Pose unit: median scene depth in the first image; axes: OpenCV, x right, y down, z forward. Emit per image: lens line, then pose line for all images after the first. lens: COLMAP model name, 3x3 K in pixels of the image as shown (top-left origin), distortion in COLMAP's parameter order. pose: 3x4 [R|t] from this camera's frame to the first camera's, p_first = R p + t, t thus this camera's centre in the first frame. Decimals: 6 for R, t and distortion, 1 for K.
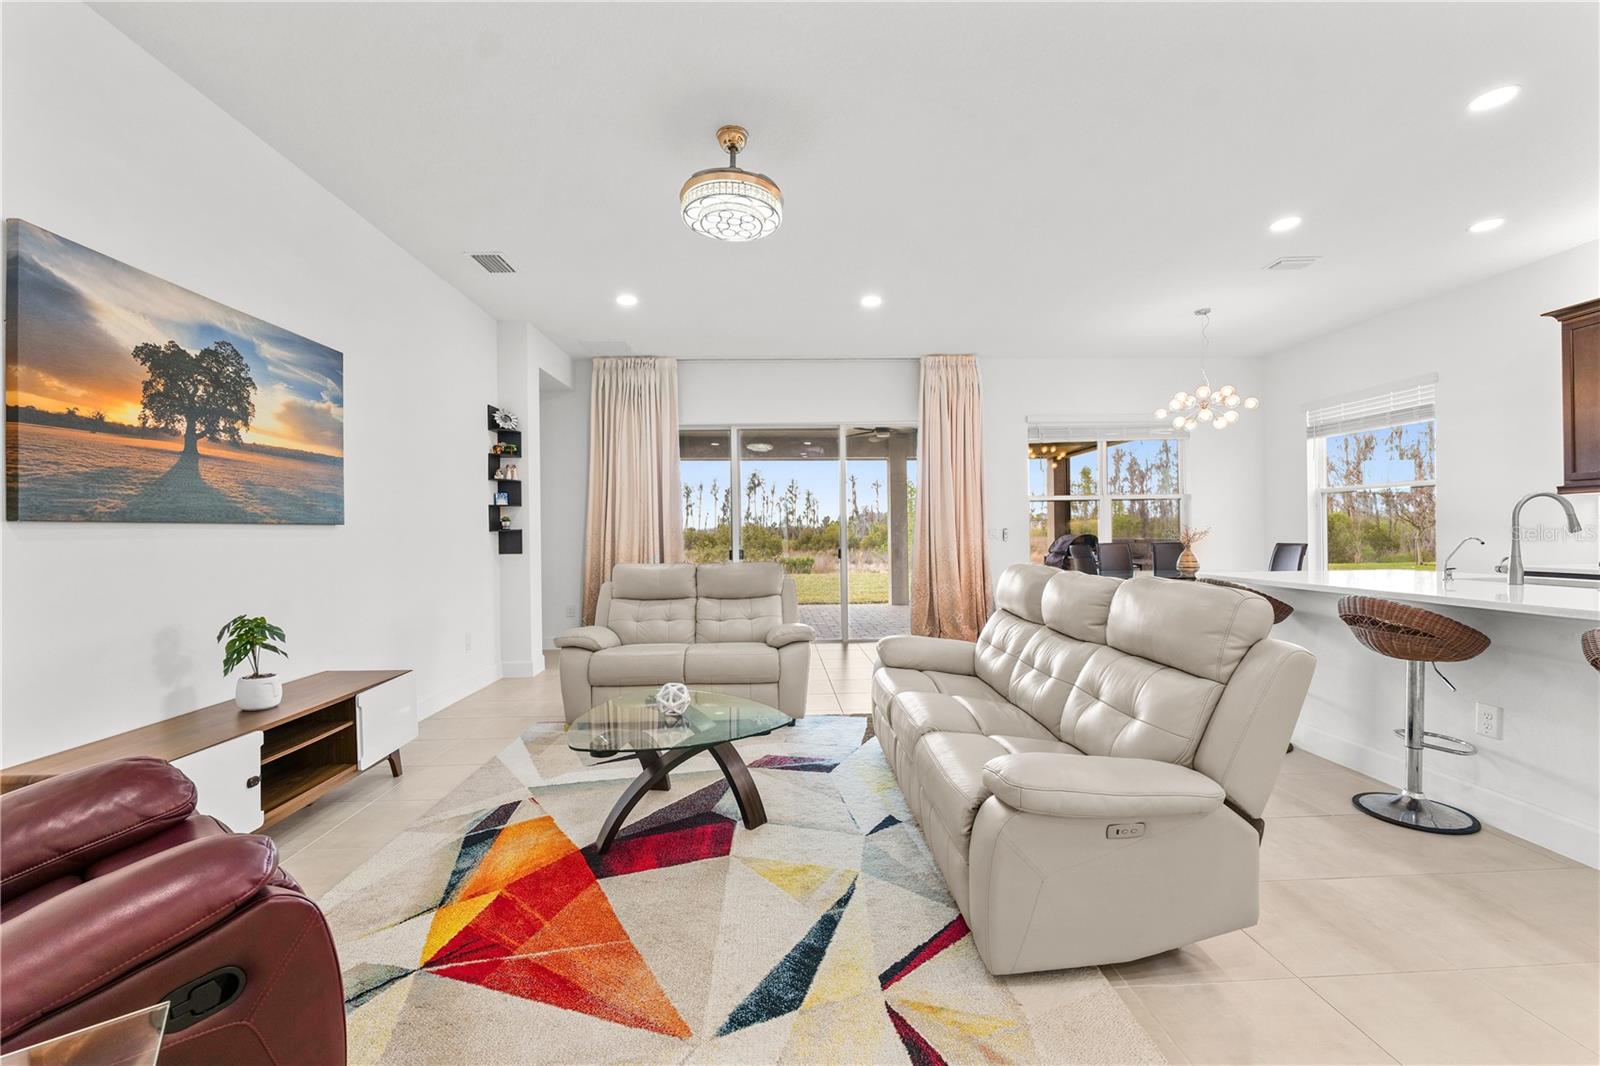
lens RADIAL K [[658.9, 0, 796.6], [0, 658.9, 534.1], [0, 0, 1]] dist [-0.002557, -0.000030]
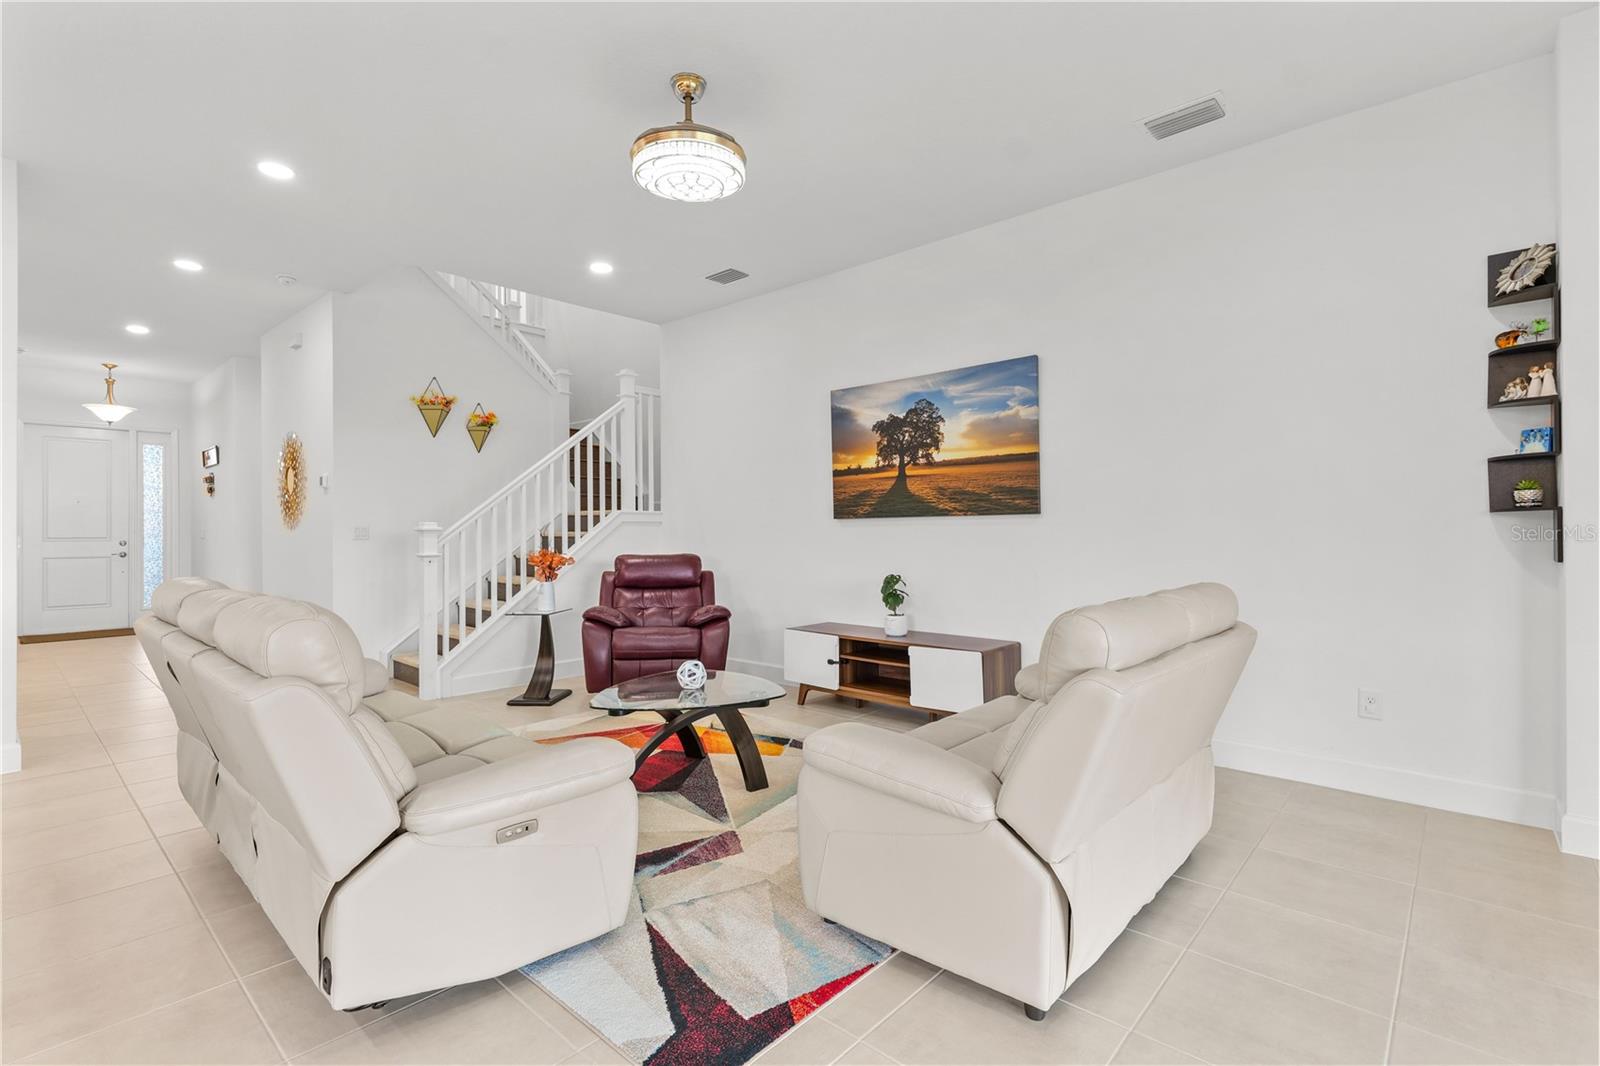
lens RADIAL K [[741.5, 0, 793.5], [0, 741.5, 531.3], [0, 0, 1]] dist [0.000513, -0.001156]
pose [[-0.703669, 0.012631, -0.710416, 0.576307], [0.008386, 0.999920, 0.009473, -0.001588], [0.710478, 0.000708, -0.703719, 1.985451]]
